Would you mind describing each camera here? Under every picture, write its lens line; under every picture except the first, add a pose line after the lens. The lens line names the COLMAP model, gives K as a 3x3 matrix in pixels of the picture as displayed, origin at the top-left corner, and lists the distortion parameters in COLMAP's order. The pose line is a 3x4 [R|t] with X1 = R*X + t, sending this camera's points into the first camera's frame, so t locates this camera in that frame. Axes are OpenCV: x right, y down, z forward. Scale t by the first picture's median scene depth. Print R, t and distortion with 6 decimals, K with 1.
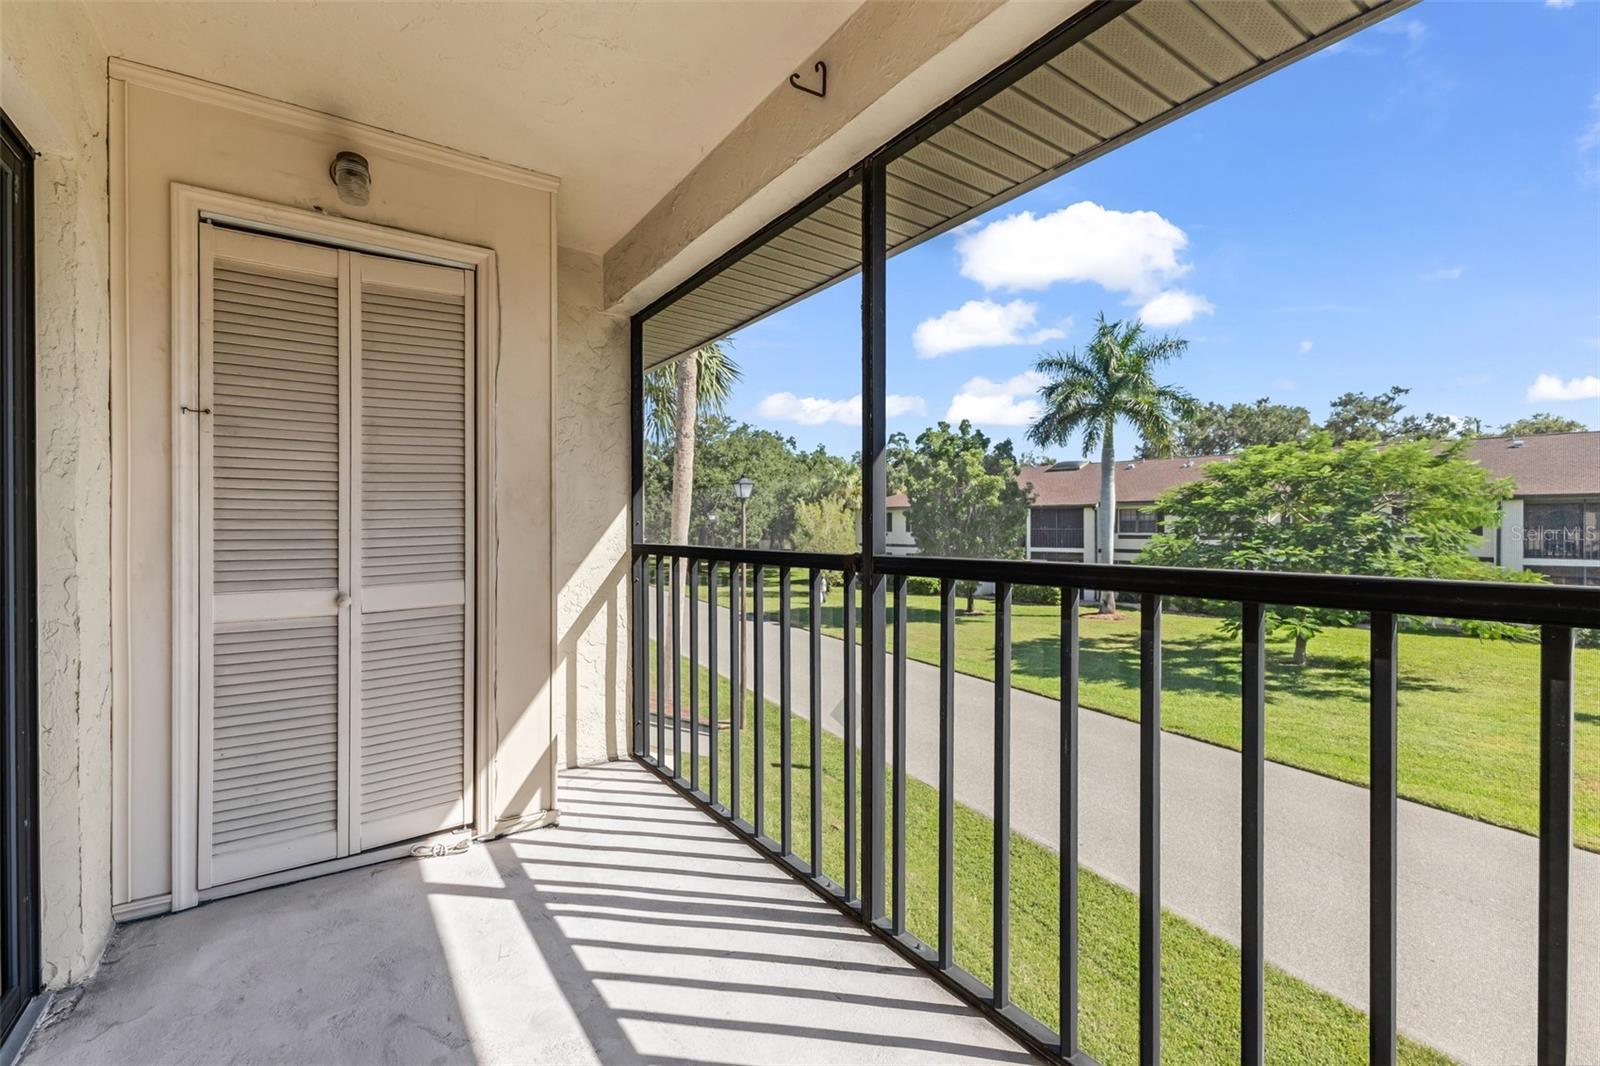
lens RADIAL K [[679.6, 0, 804.9], [0, 679.6, 529.6], [0, 0, 1]] dist [0.014623, -0.005449]
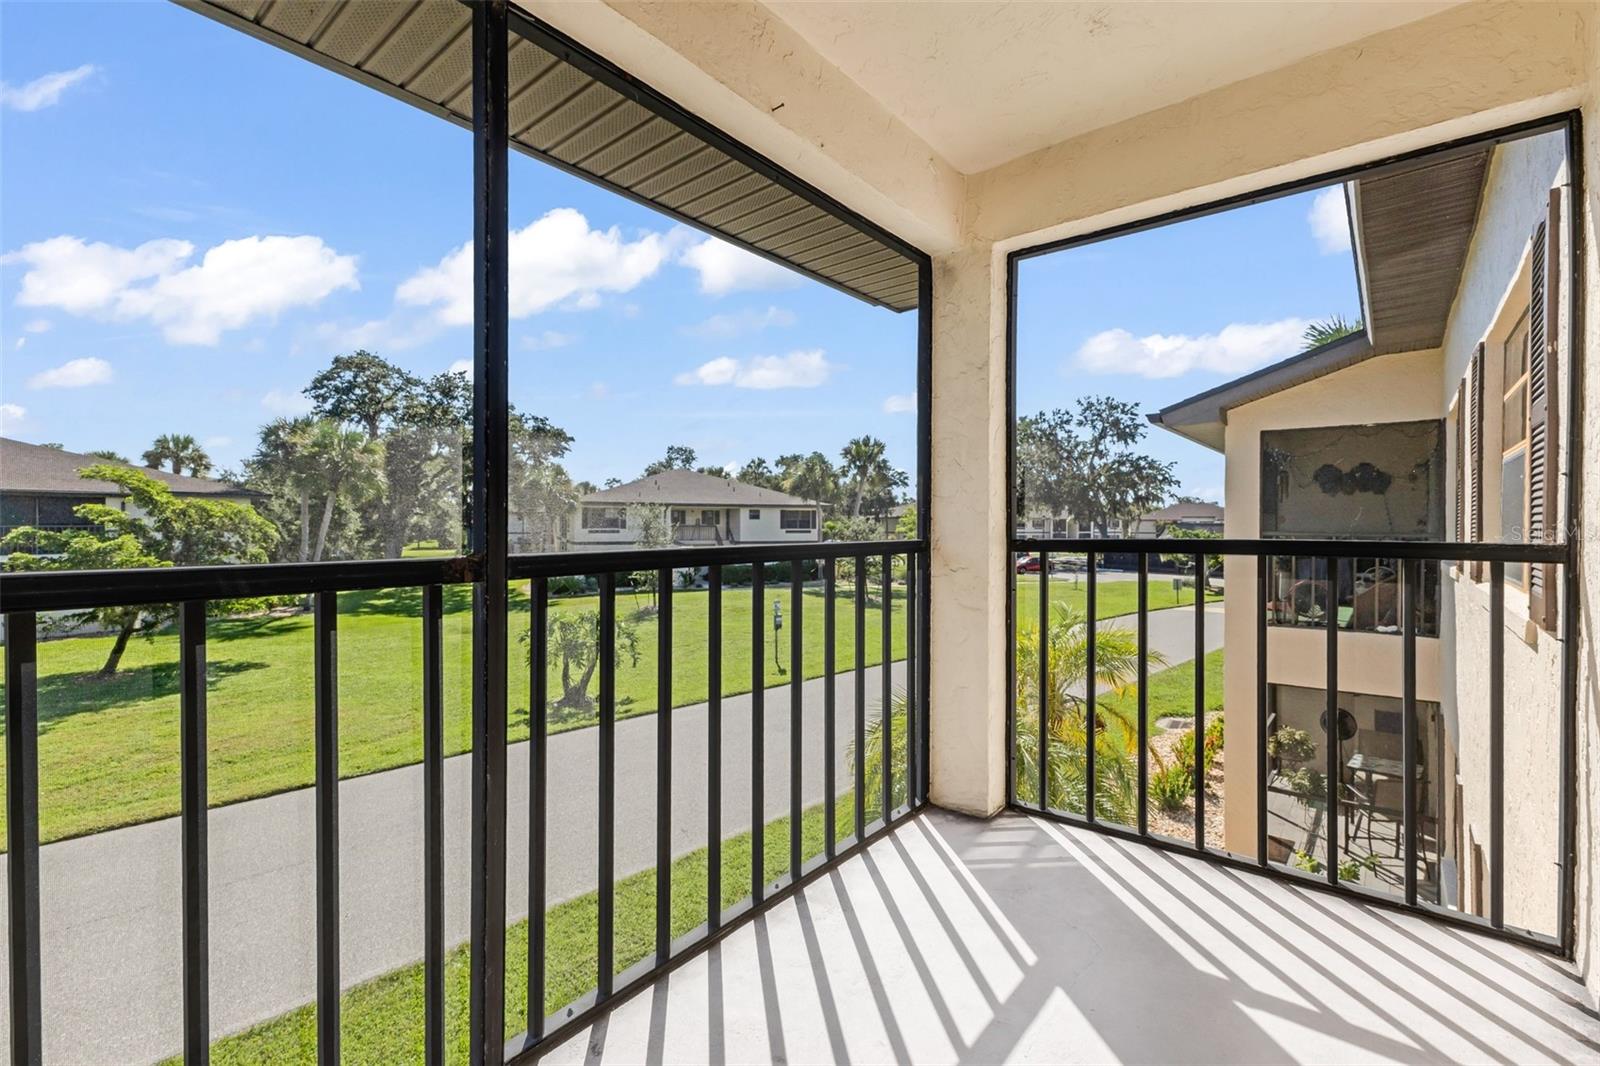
lens RADIAL K [[706.3, 0, 801.4], [0, 706.3, 530.1], [0, 0, 1]] dist [0.011022, -0.000434]
pose [[-0.262109, -0.010829, 0.964977, -0.646700], [0.001288, 0.999932, 0.011571, 0.003669], [-0.965037, 0.004275, -0.262078, 0.855460]]
